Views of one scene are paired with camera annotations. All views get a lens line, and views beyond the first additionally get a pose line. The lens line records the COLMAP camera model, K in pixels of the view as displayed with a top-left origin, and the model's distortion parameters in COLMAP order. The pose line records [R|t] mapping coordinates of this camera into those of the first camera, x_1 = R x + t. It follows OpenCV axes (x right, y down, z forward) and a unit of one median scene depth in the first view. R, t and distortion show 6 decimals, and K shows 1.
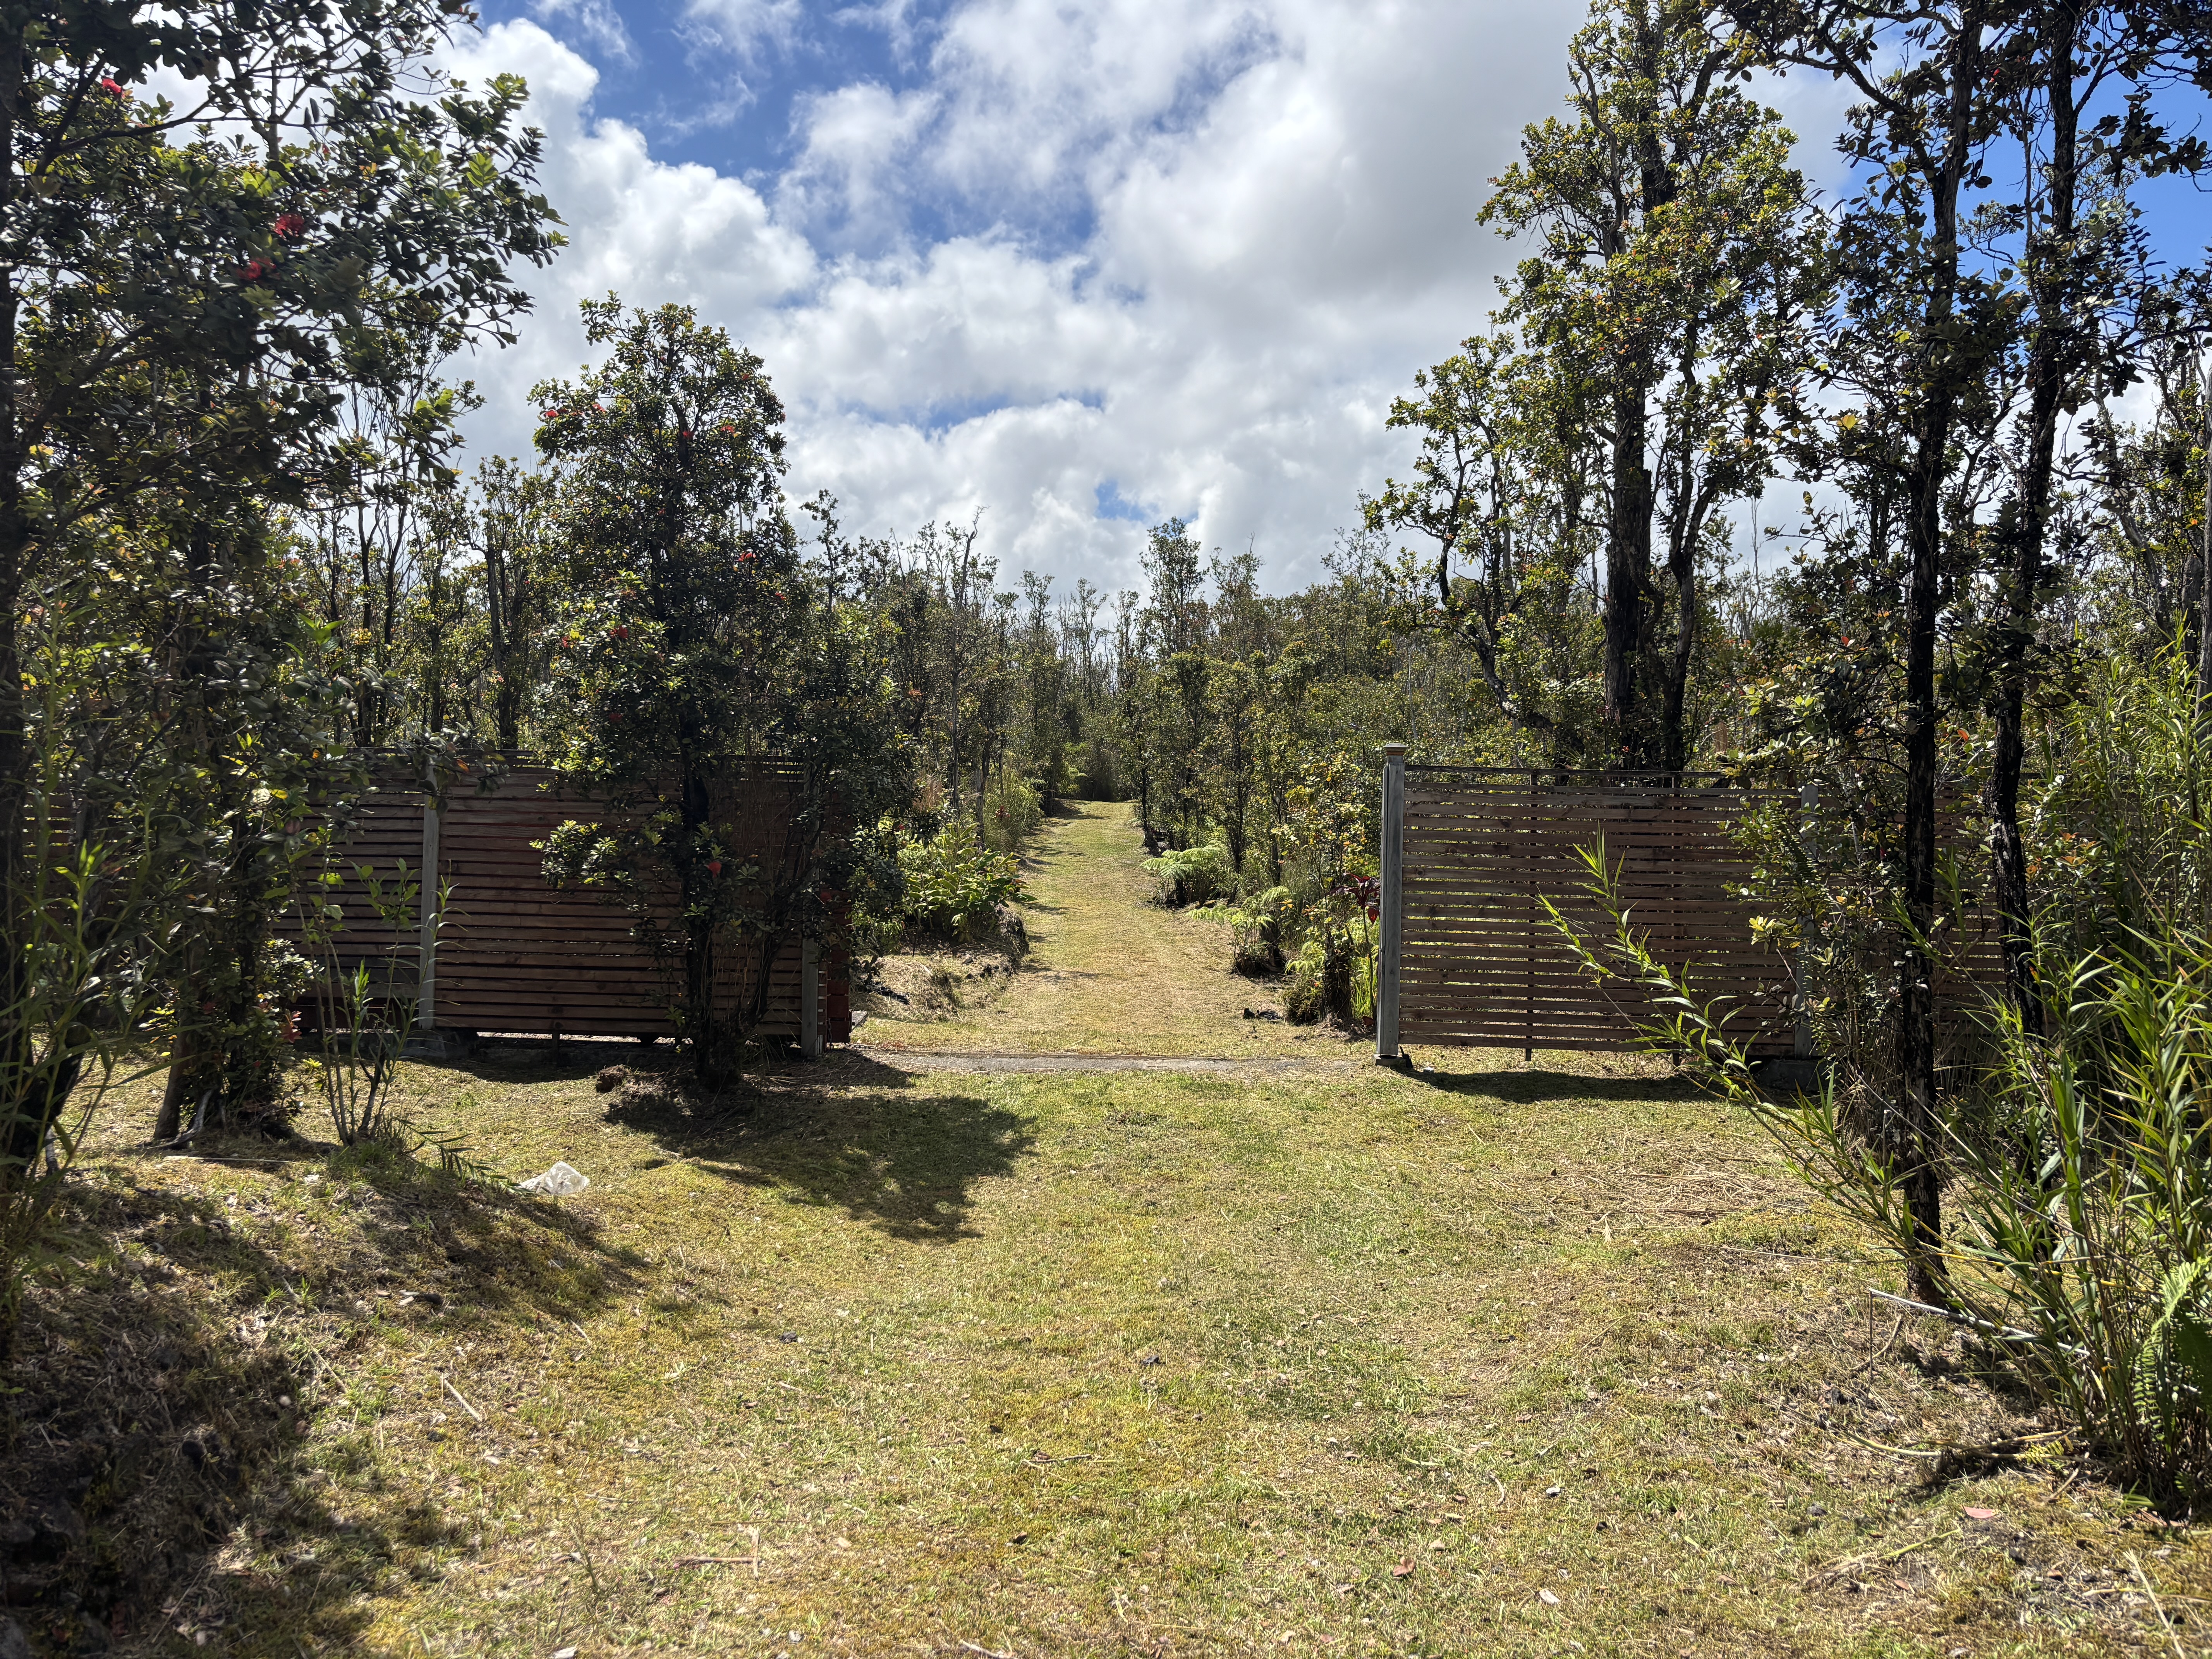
lens RADIAL K [[1686.3, 0, 1150.4], [0, 1686.3, 834.2], [0, 0, 1]] dist [0.027888, -0.038393]
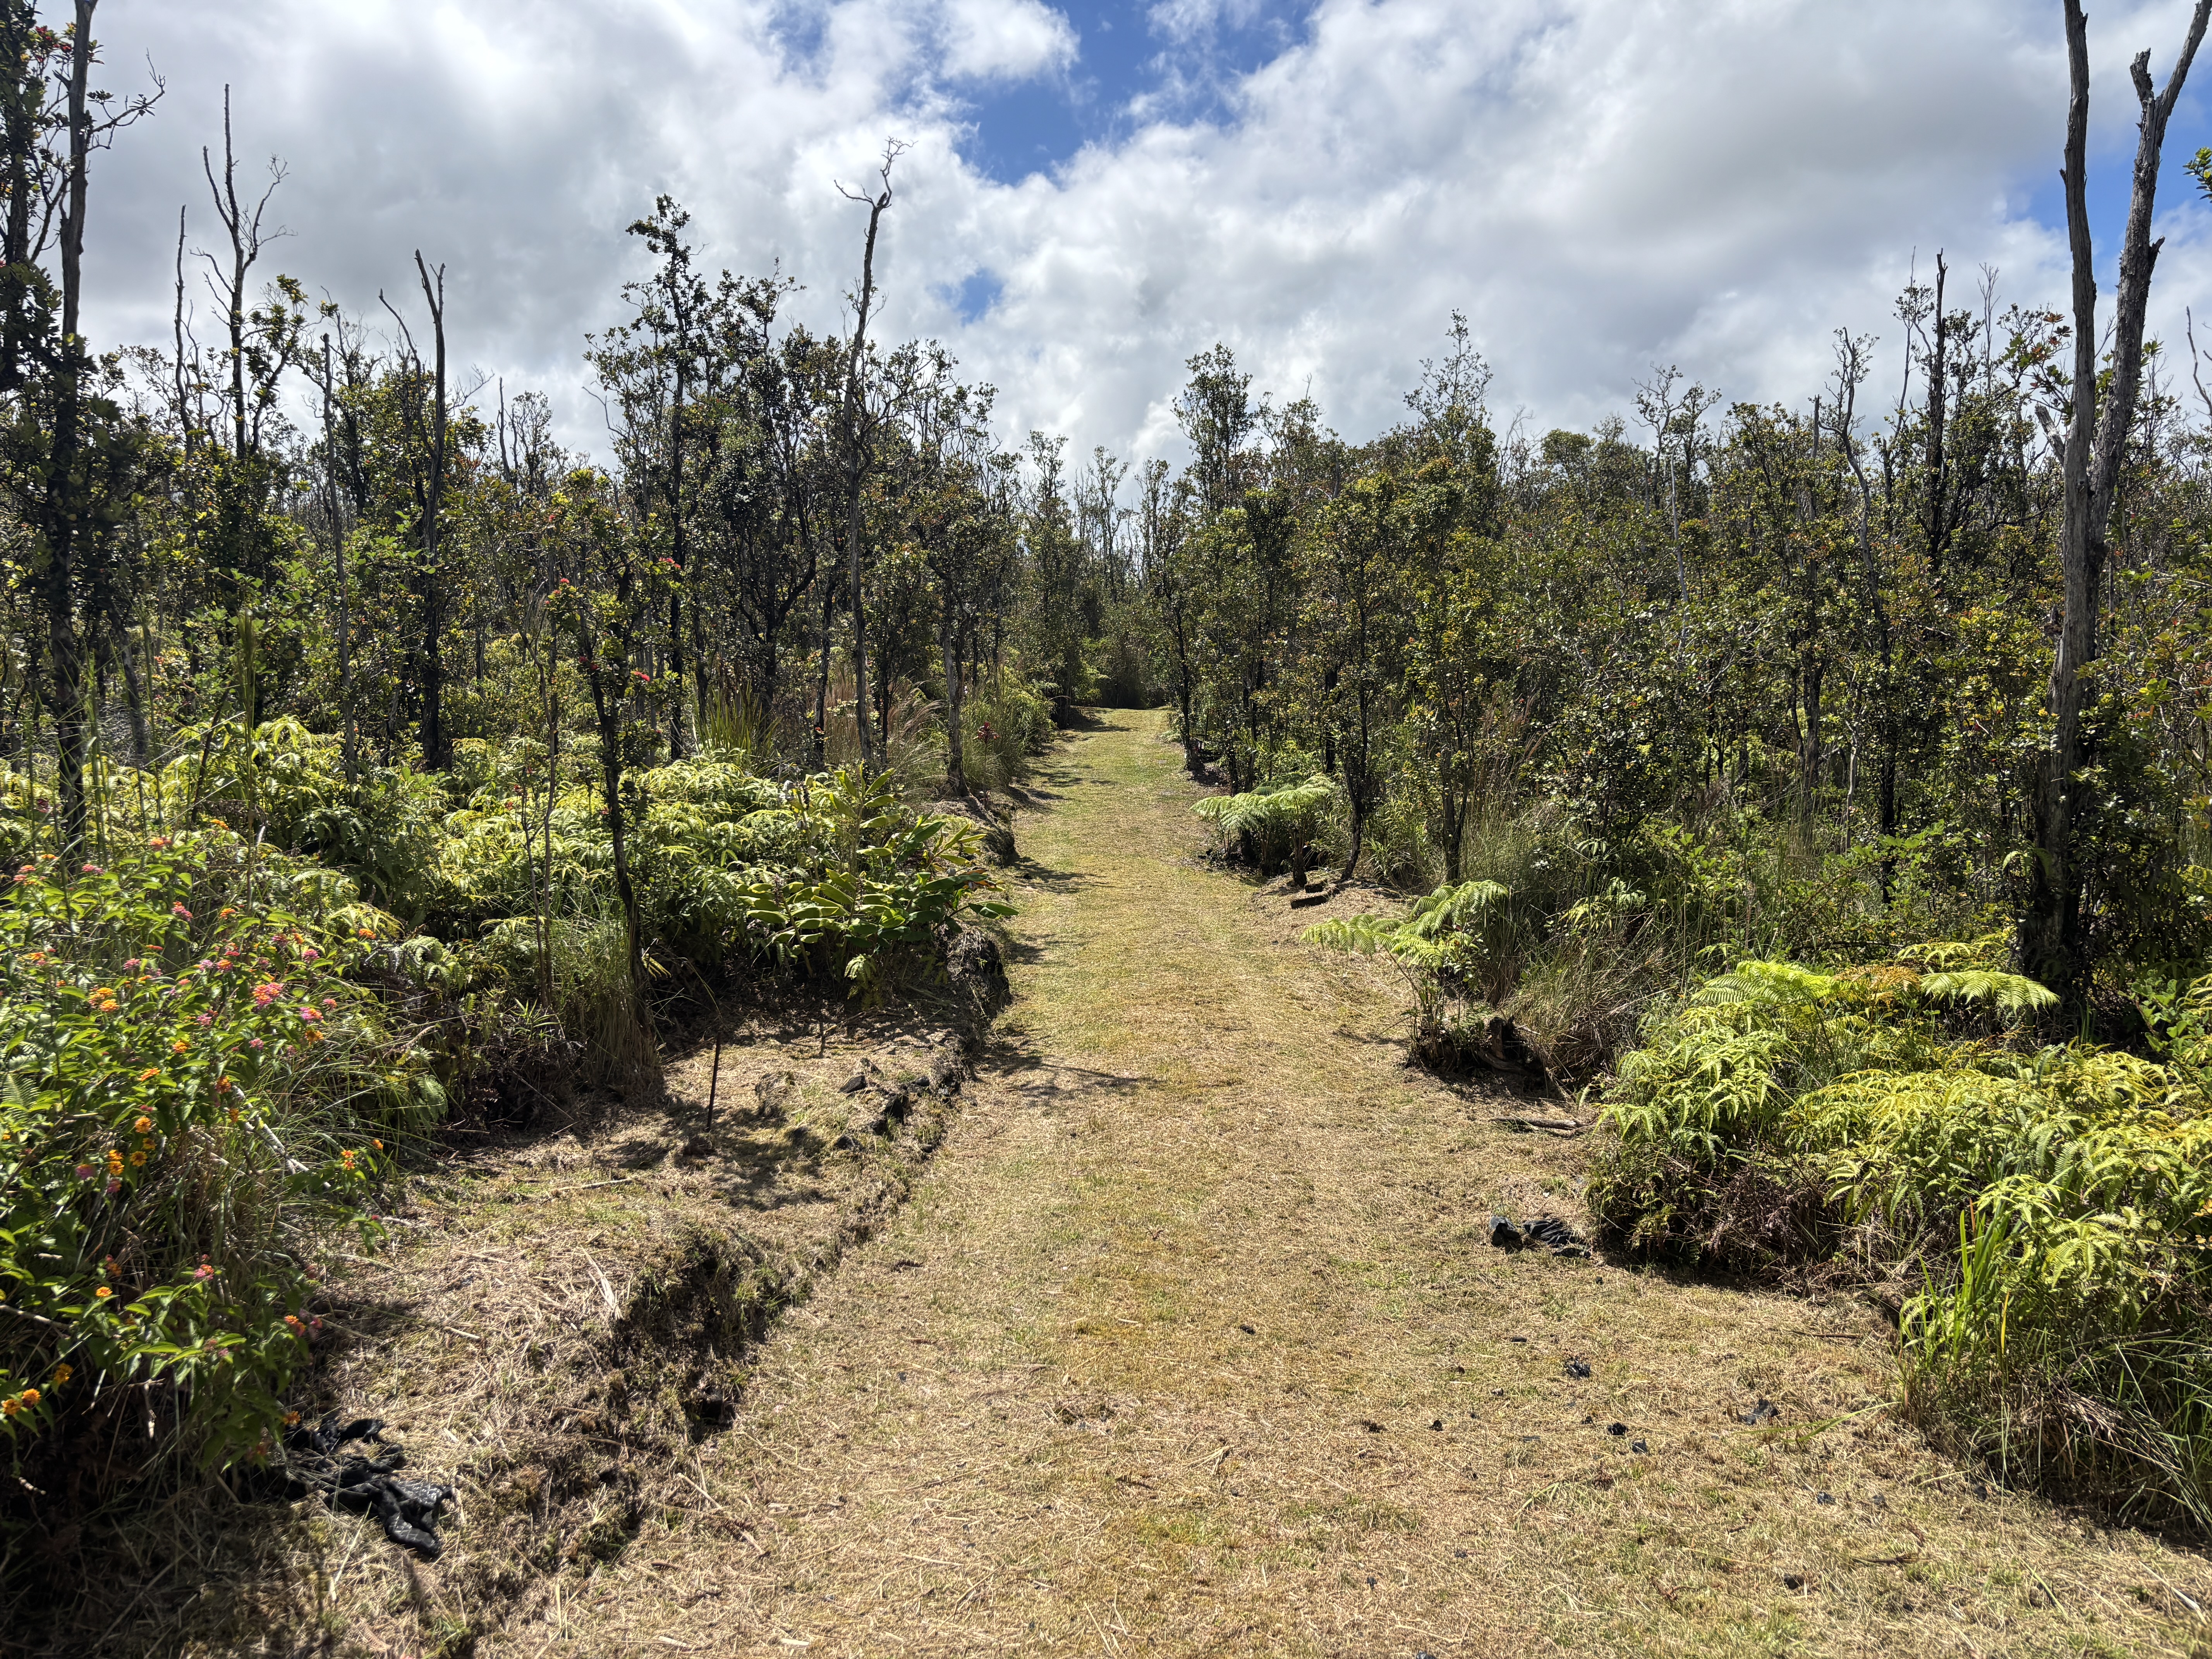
lens RADIAL K [[1673.9, 0, 1109.1], [0, 1673.9, 851.2], [0, 0, 1]] dist [0.036428, -0.006695]
pose [[0.999228, -0.008390, -0.038388, -0.009815], [0.010979, 0.997643, 0.067736, -0.007539], [0.037729, -0.068105, 0.996964, 0.249903]]
